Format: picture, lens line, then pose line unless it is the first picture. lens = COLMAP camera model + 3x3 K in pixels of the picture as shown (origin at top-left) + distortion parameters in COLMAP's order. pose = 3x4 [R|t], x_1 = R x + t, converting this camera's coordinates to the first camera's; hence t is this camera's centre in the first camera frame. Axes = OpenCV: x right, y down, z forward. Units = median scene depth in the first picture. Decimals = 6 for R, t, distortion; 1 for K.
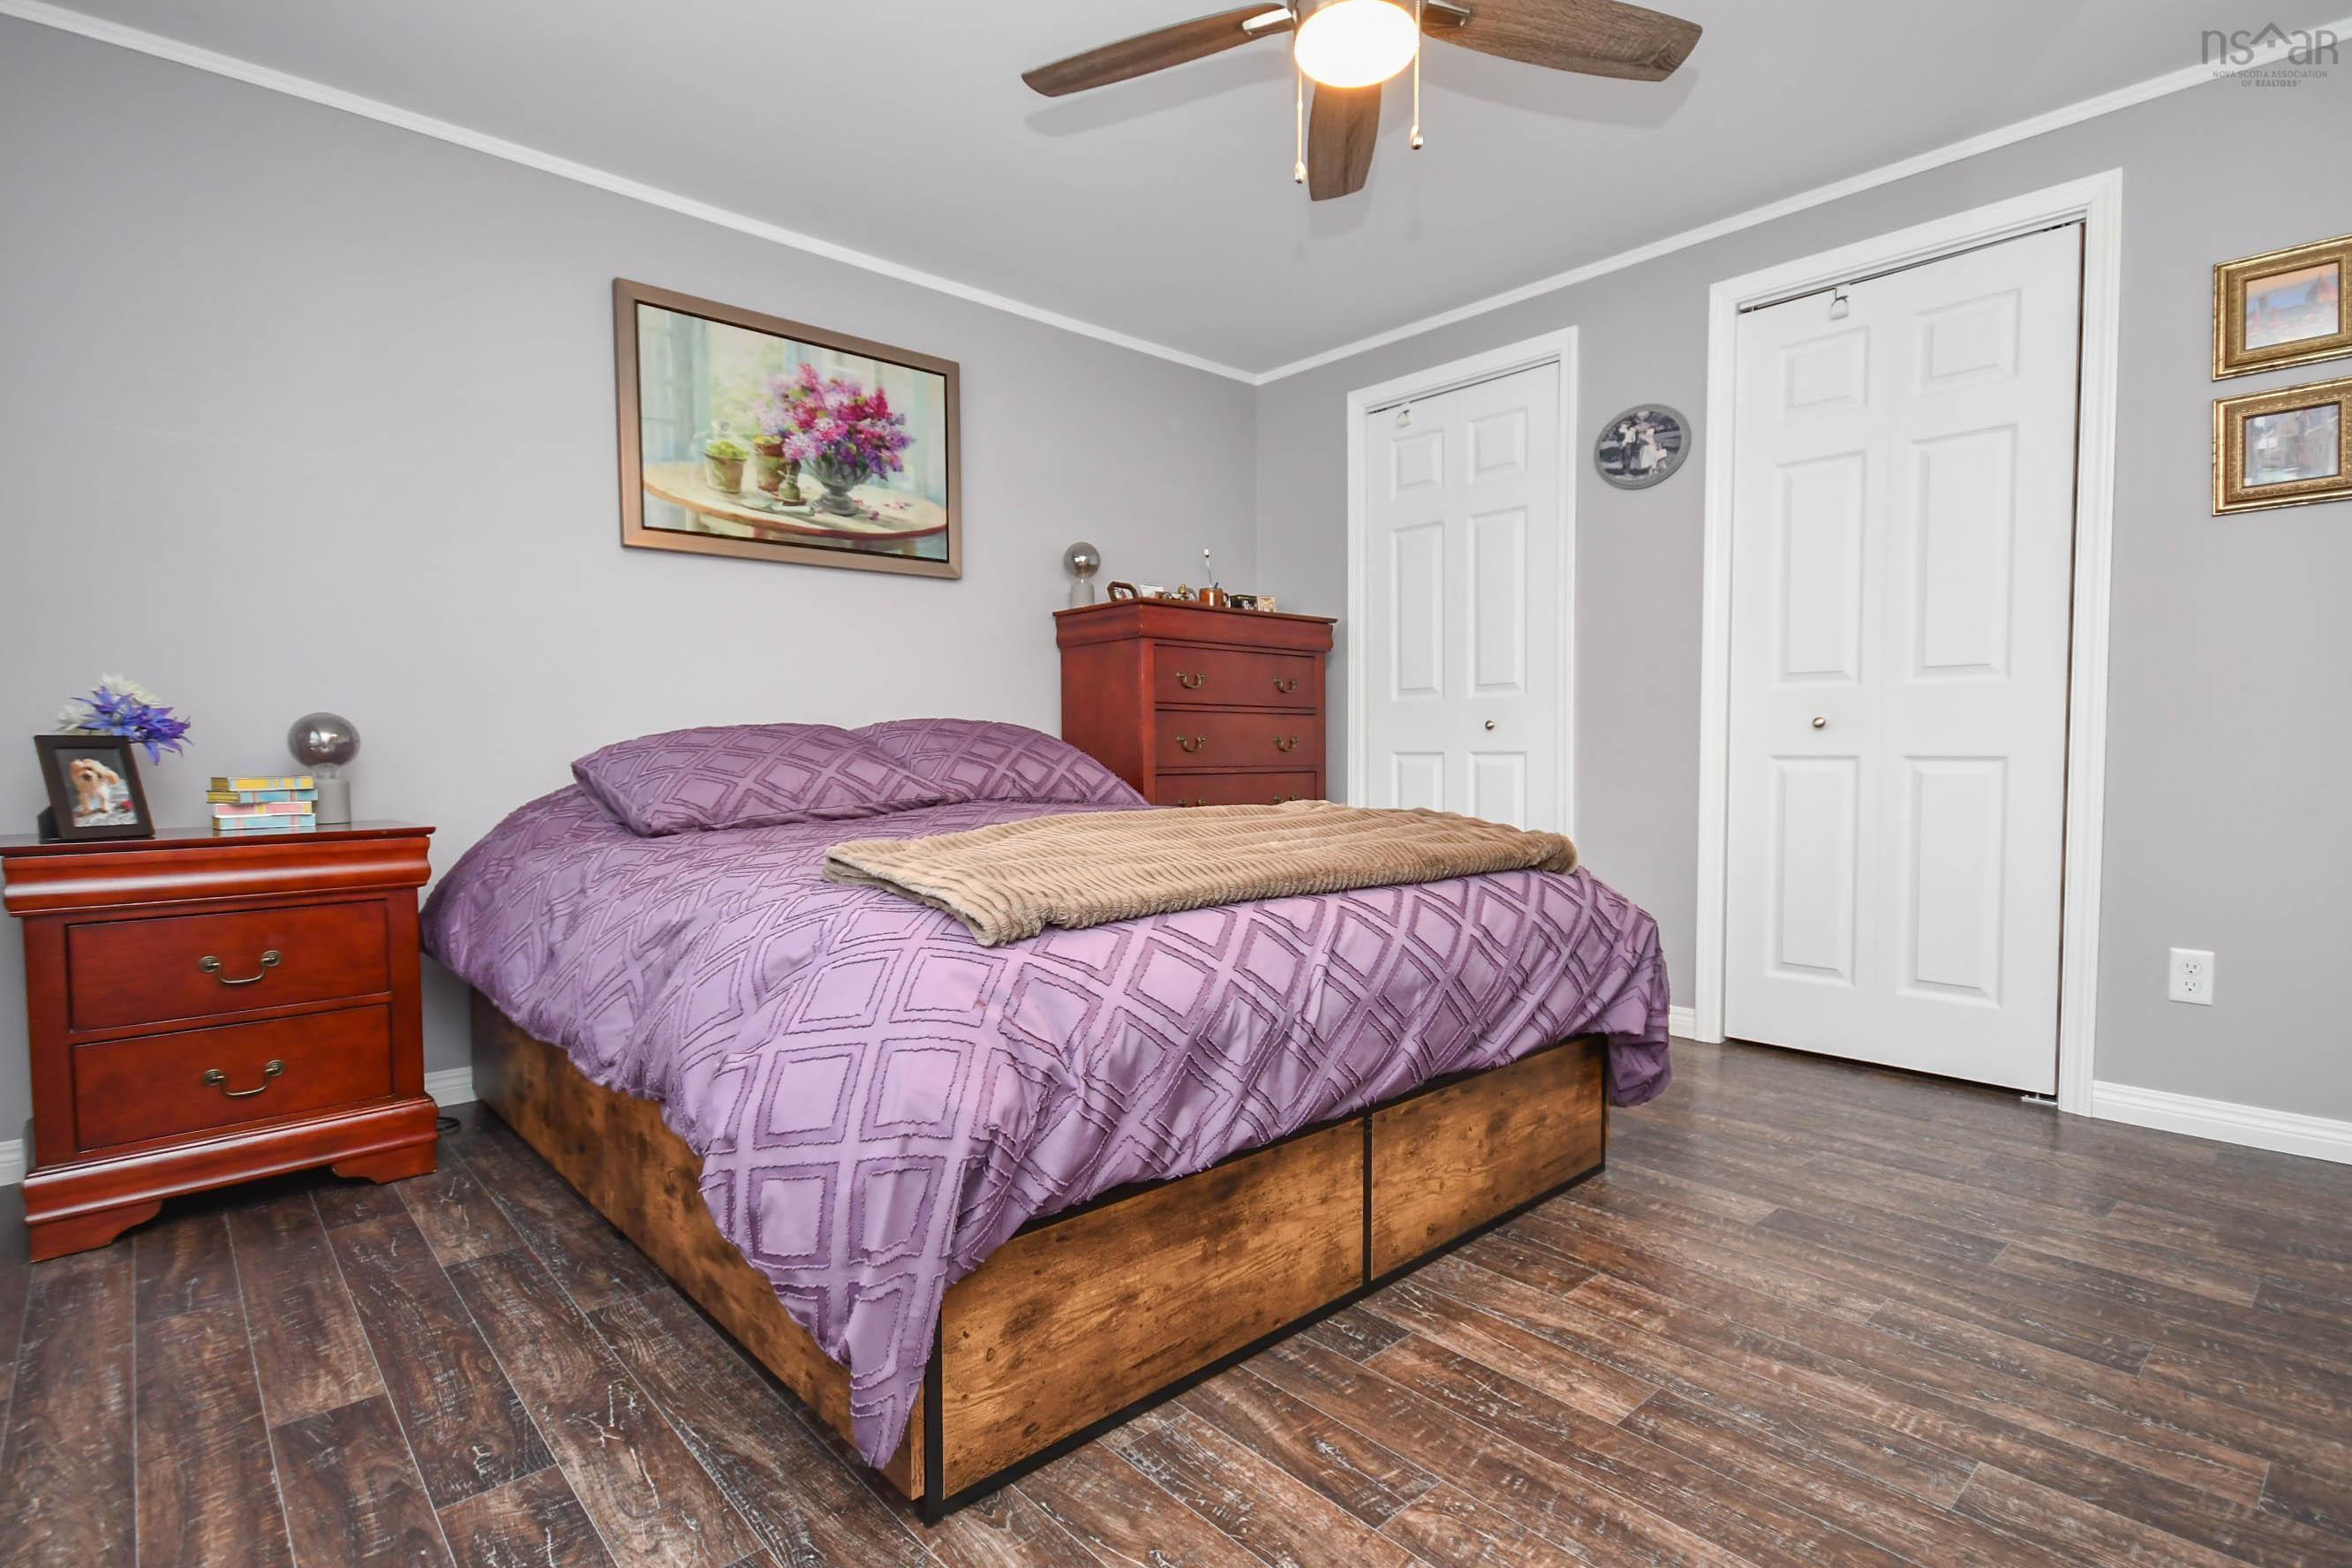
lens RADIAL K [[1105.0, 0, 1131.2], [0, 1105.0, 775.6], [0, 0, 1]] dist [-0.004666, -0.001323]
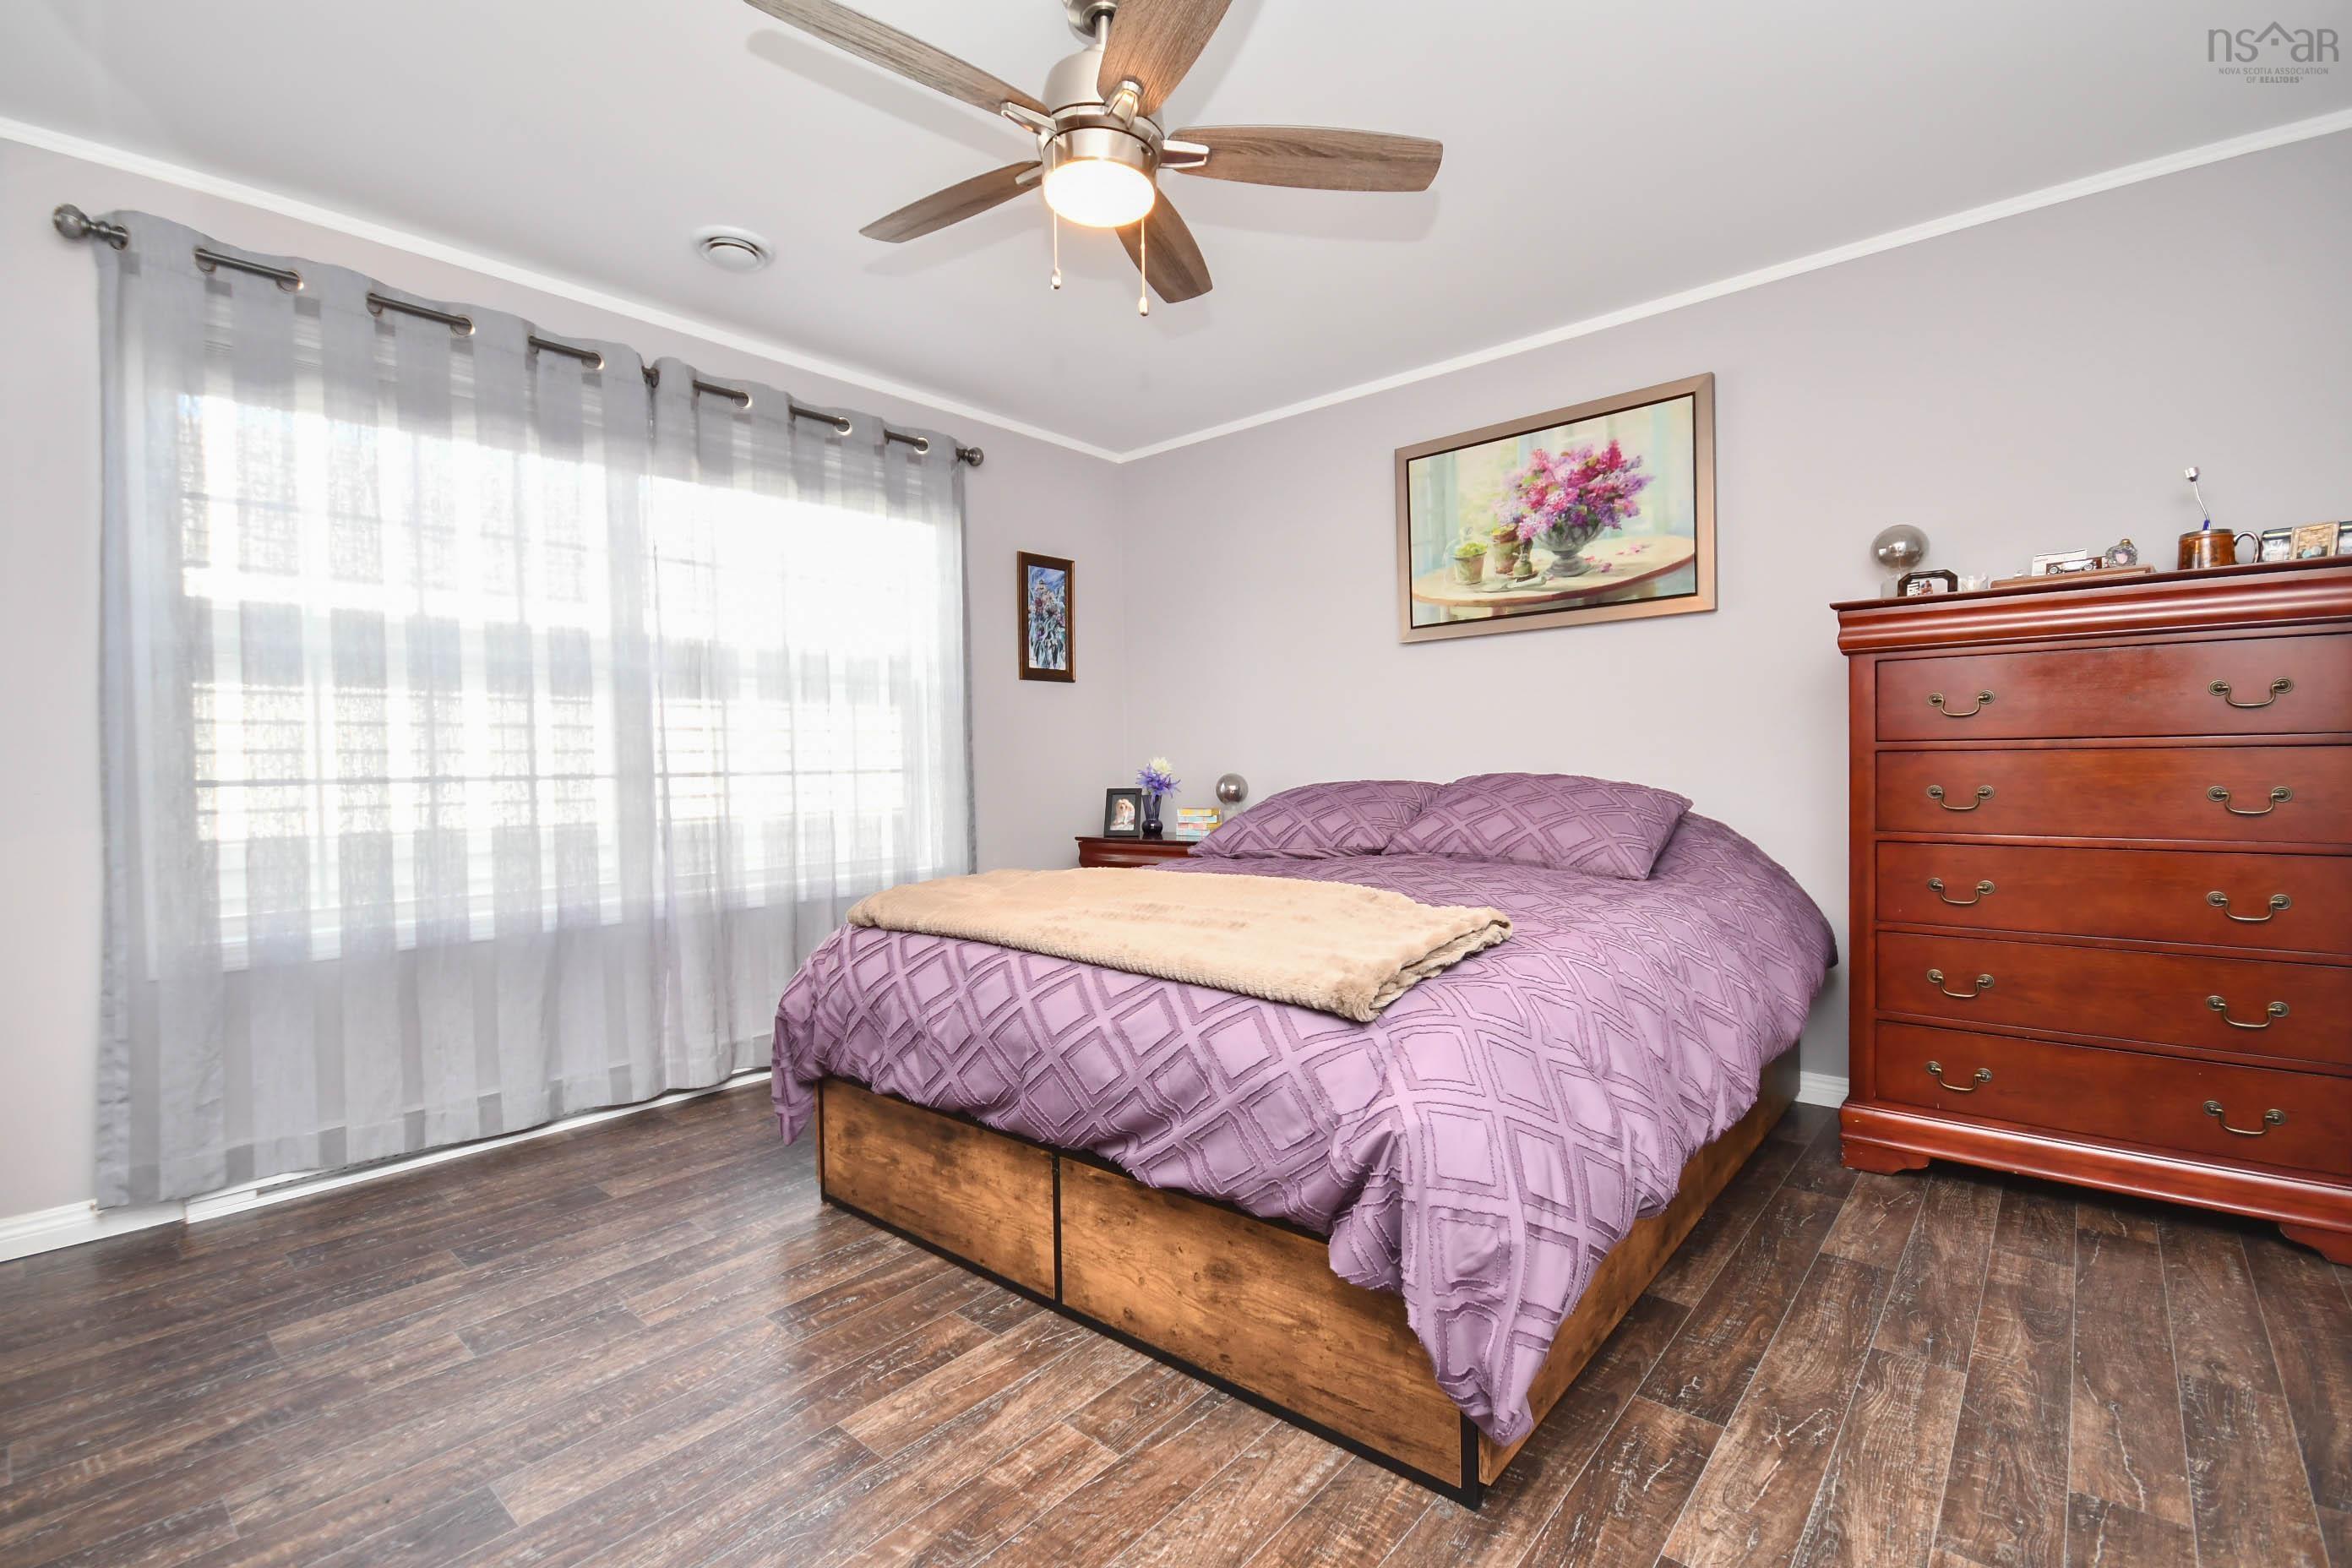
lens RADIAL K [[1047.3, 0, 1233.4], [0, 1047.3, 765.8], [0, 0, 1]] dist [-0.000725, 0.000326]
pose [[0.178472, 0.001109, -0.983944, 0.715905], [-0.013202, 0.999912, -0.001268, -0.051390], [0.983856, 0.013216, 0.178471, 0.535939]]
